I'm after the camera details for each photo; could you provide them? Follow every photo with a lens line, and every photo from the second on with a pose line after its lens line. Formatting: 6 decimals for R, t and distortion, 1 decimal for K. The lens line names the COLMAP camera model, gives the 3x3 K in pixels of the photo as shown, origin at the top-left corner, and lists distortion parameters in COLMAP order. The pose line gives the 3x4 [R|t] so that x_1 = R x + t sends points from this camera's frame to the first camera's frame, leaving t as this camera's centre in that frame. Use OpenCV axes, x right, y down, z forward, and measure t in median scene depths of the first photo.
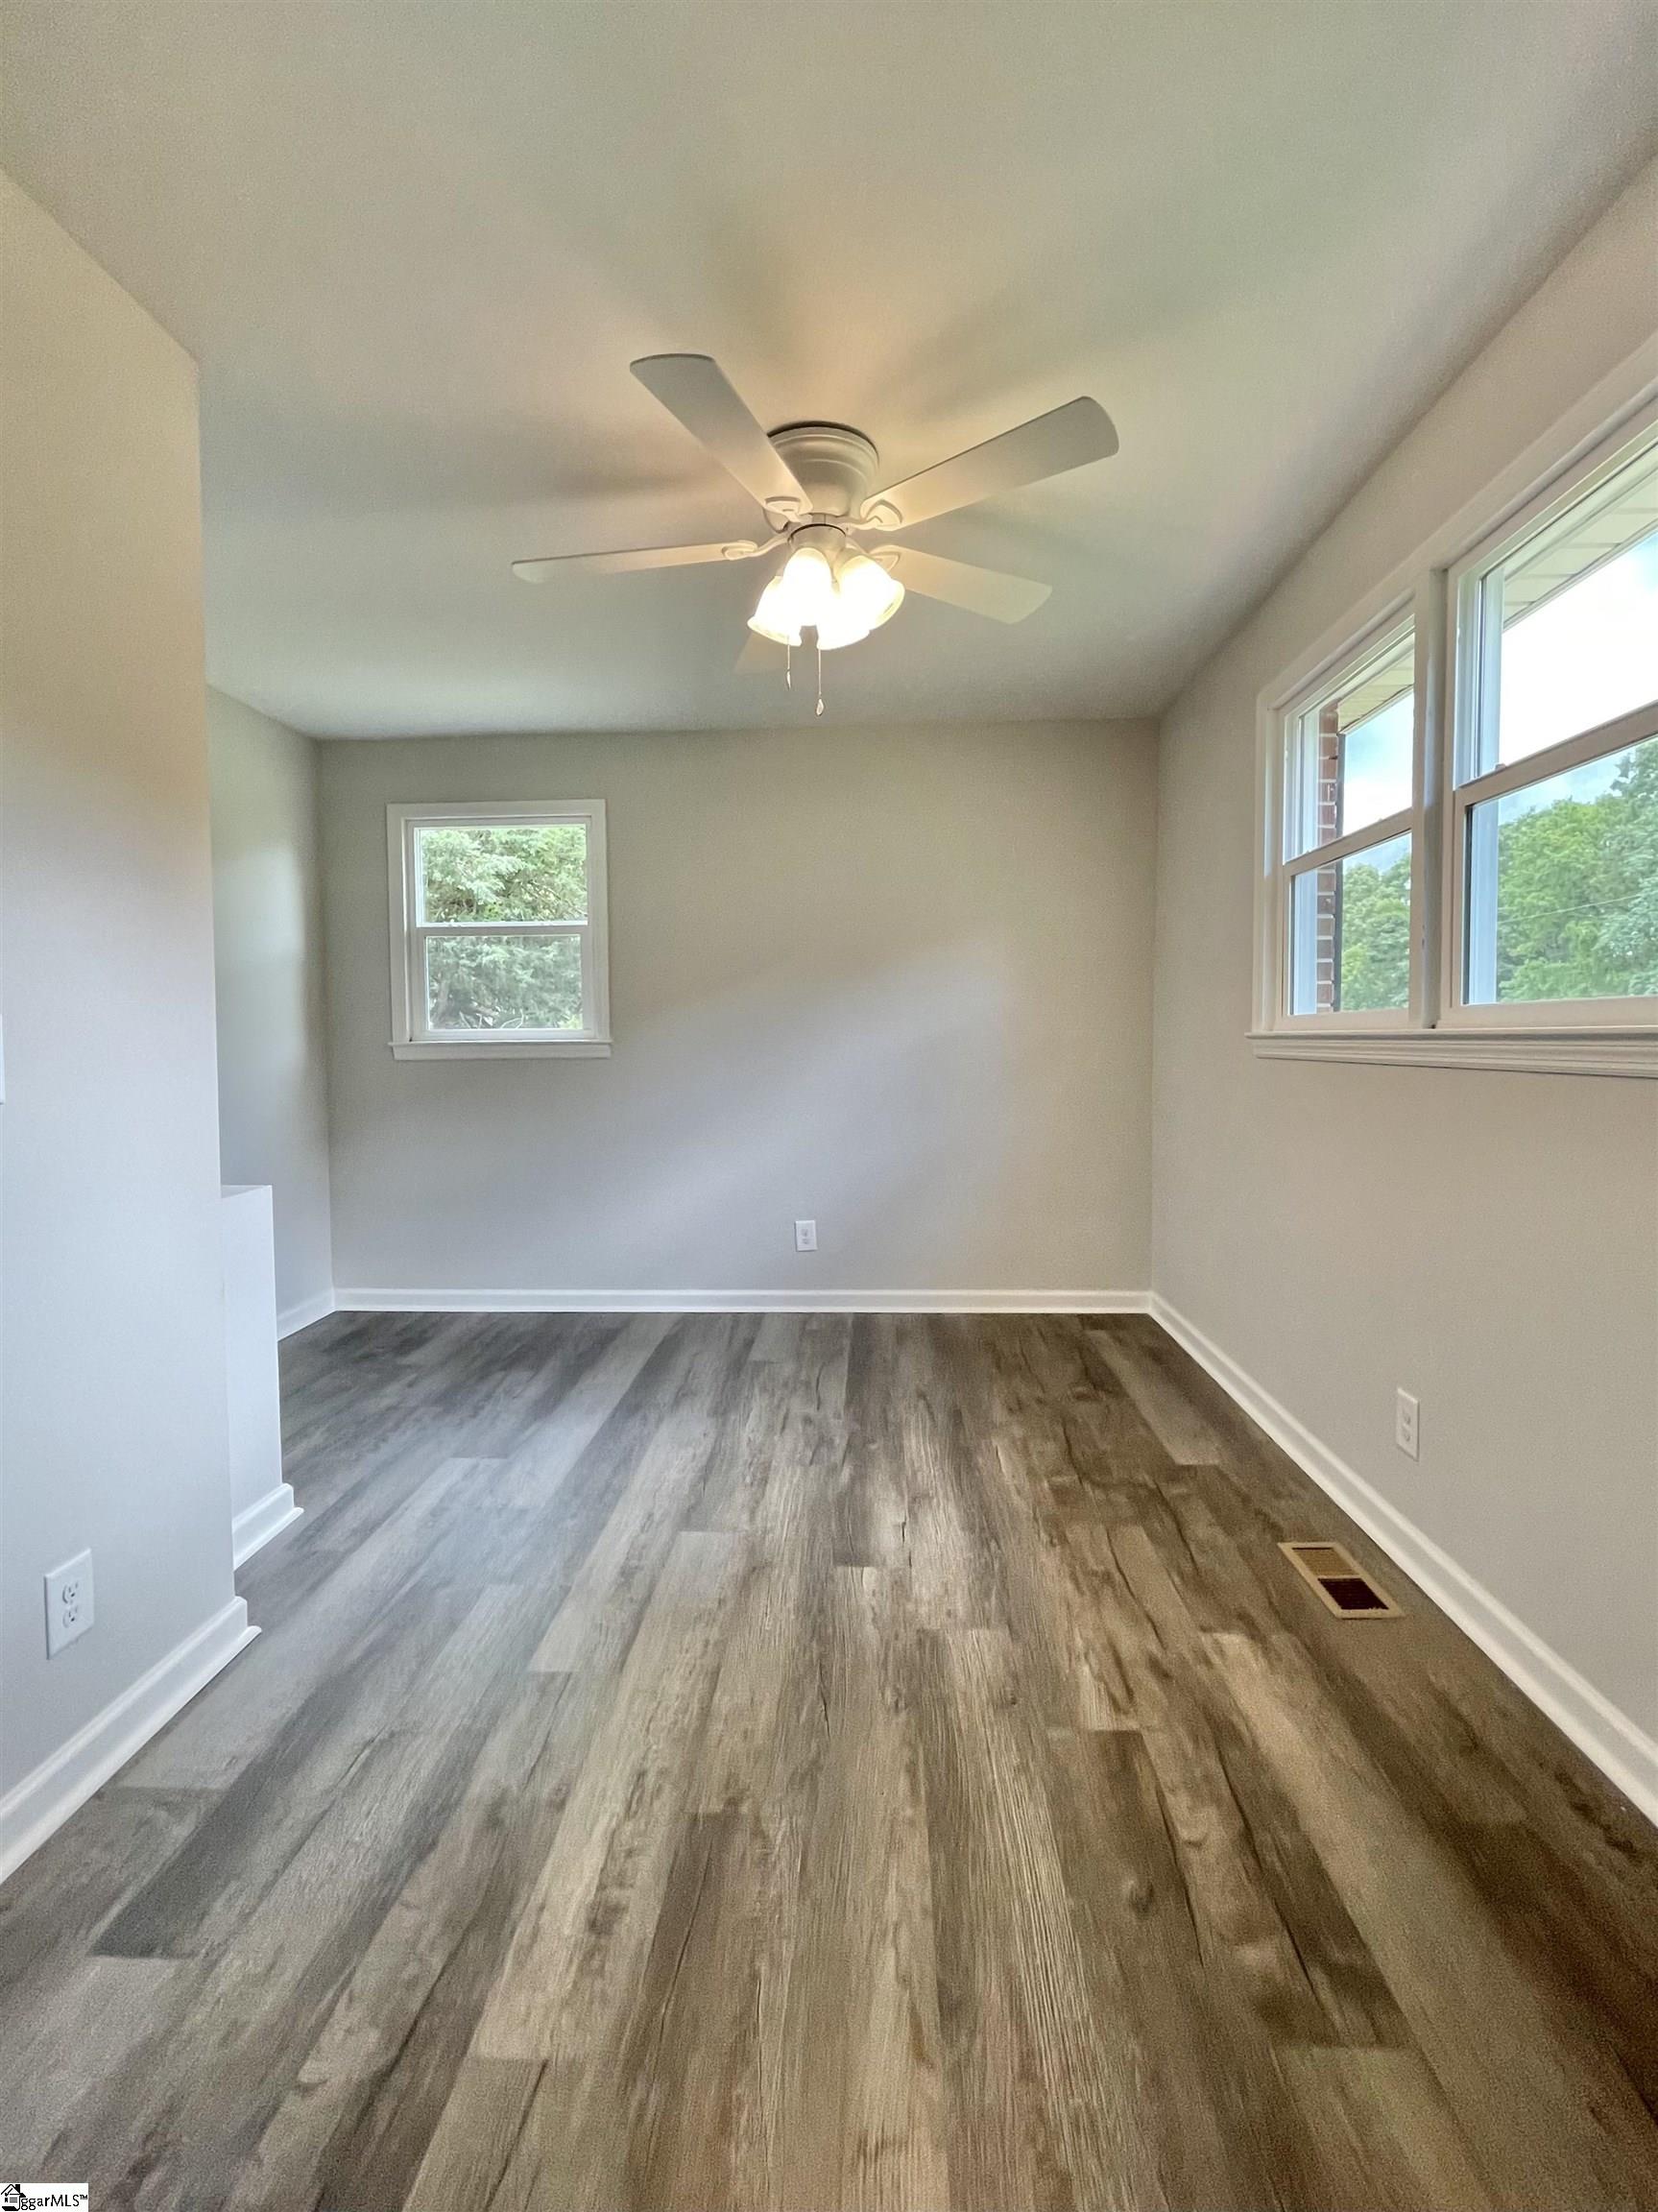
lens RADIAL K [[957.2, 0, 829.0], [0, 957.2, 1106.0], [0, 0, 1]] dist [-0.002093, -0.000218]
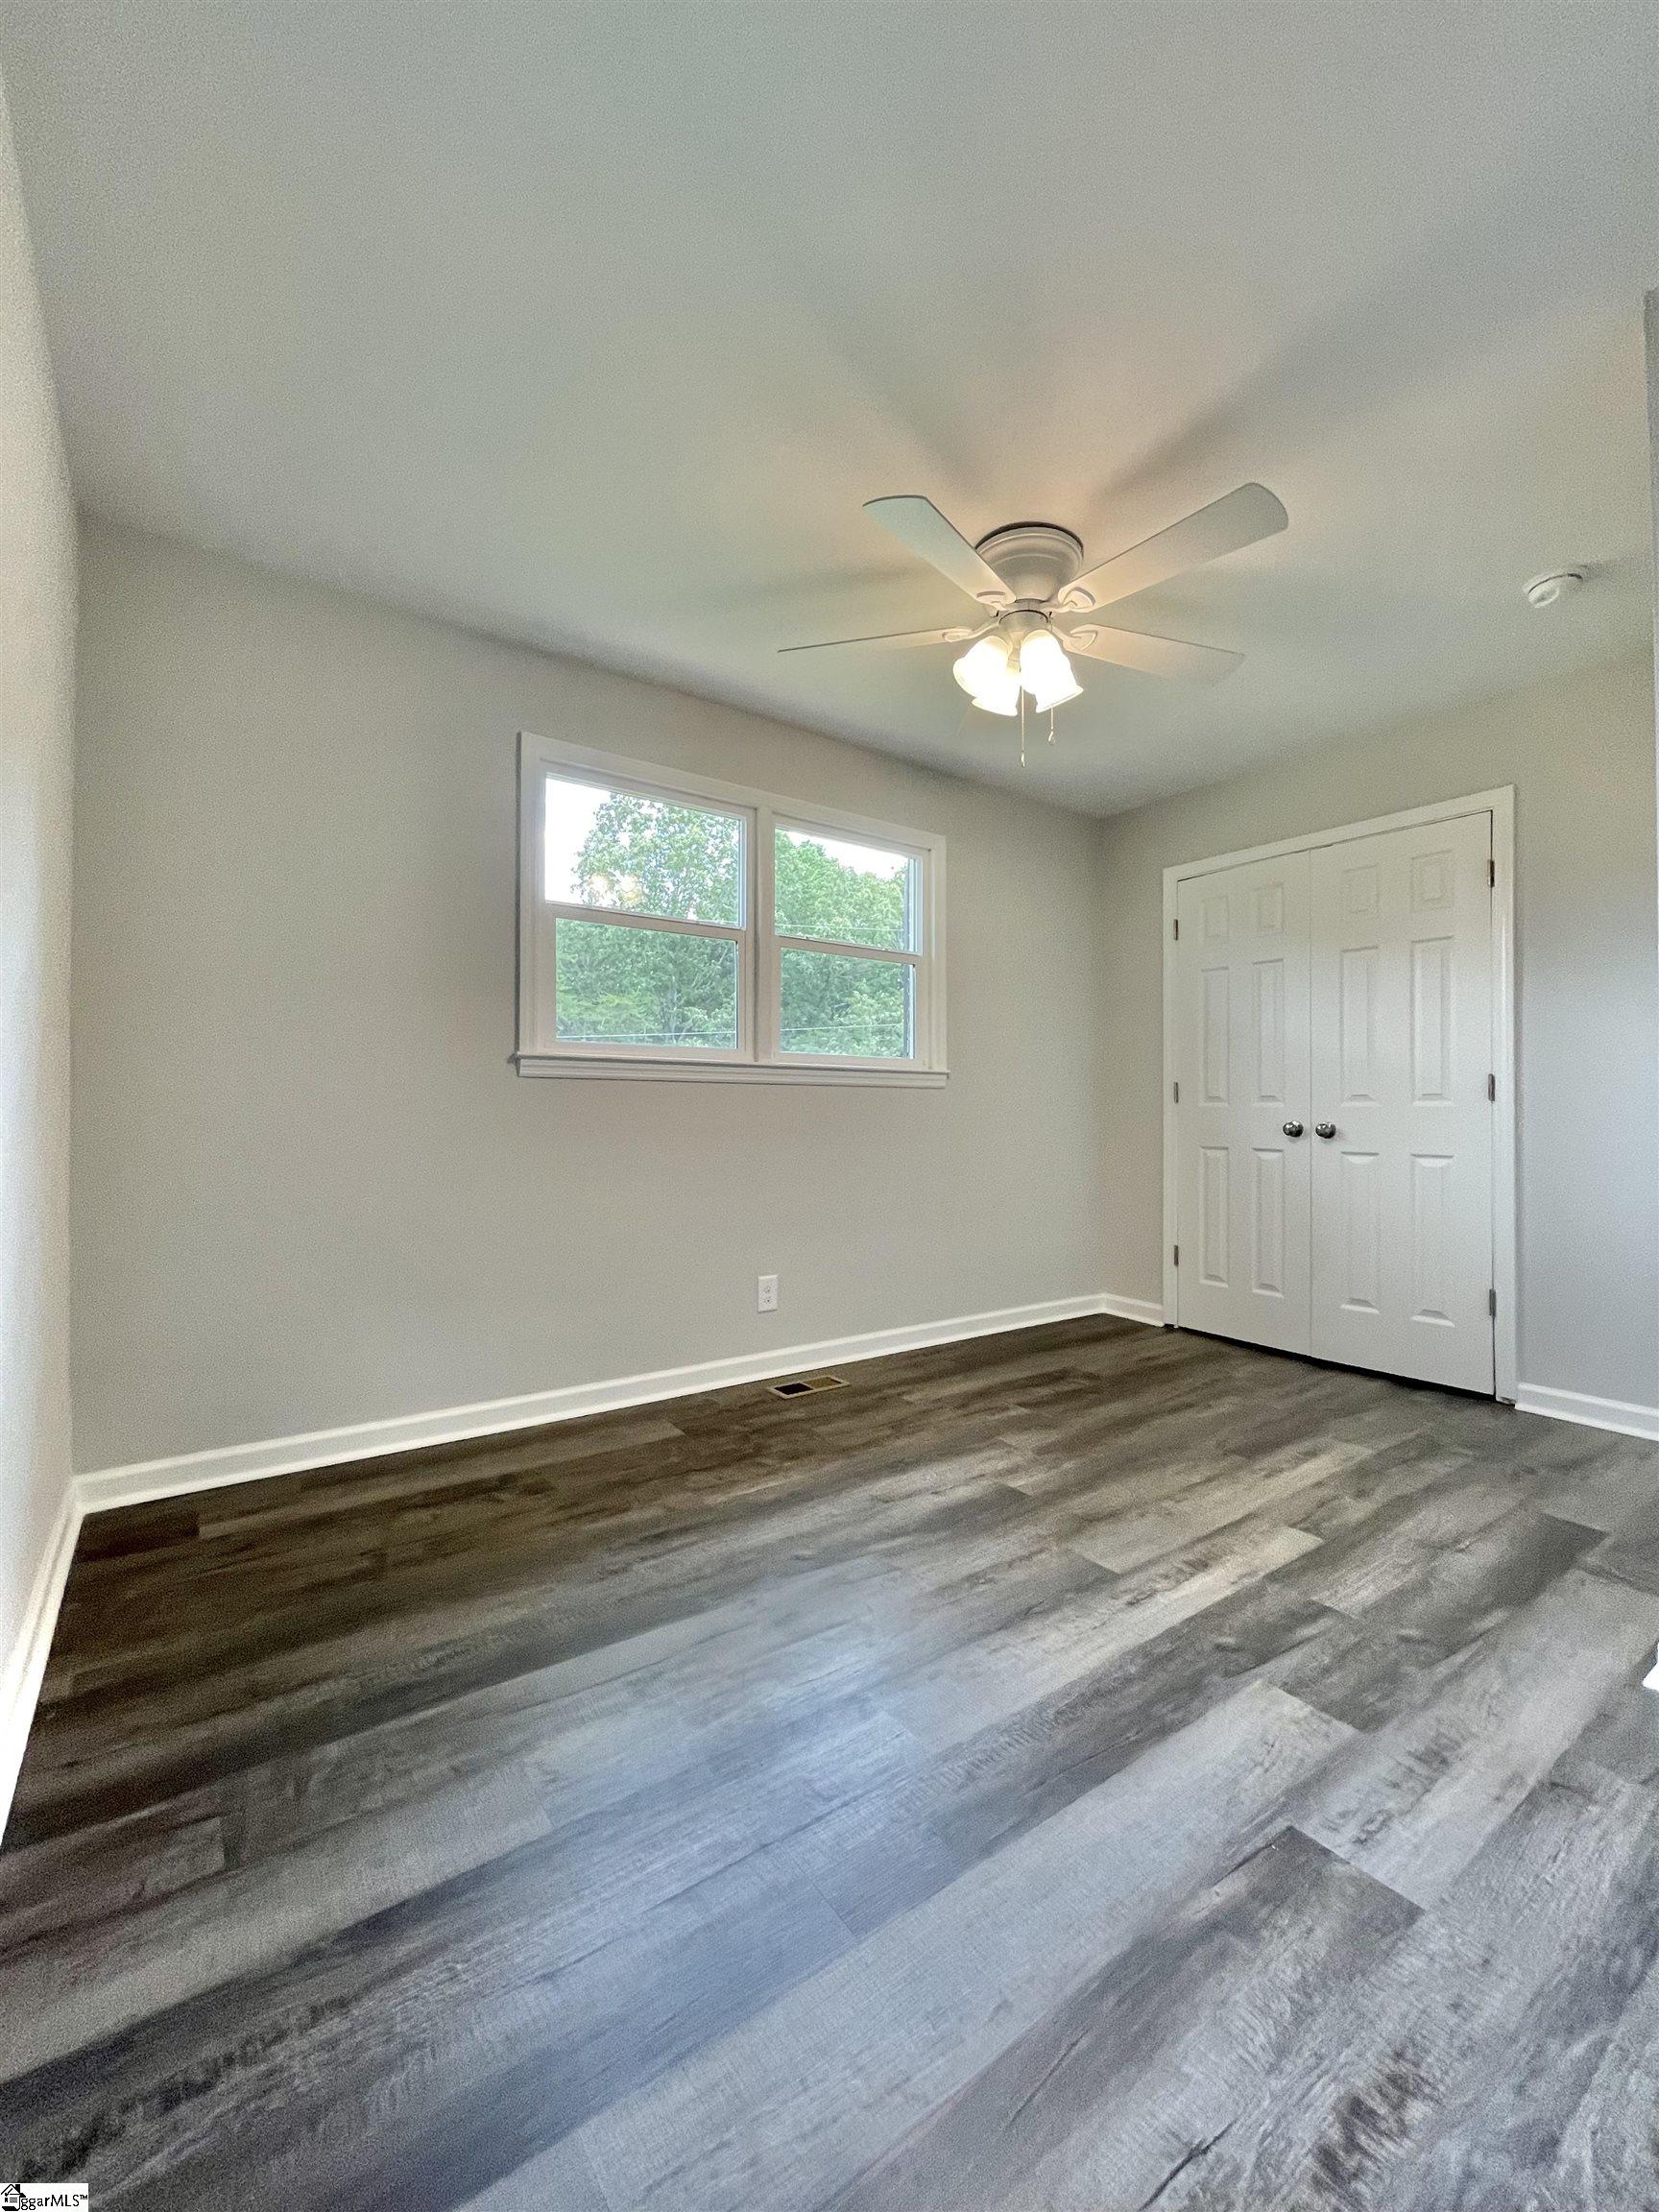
lens RADIAL K [[904.4, 0, 829.5], [0, 904.4, 1106.0], [0, 0, 1]] dist [-0.002340, 0.000248]
pose [[-0.618613, 0.017219, 0.785507, -0.728782], [0.057025, 0.998107, 0.023030, -0.028704], [-0.783623, 0.059040, -0.618424, 1.889216]]
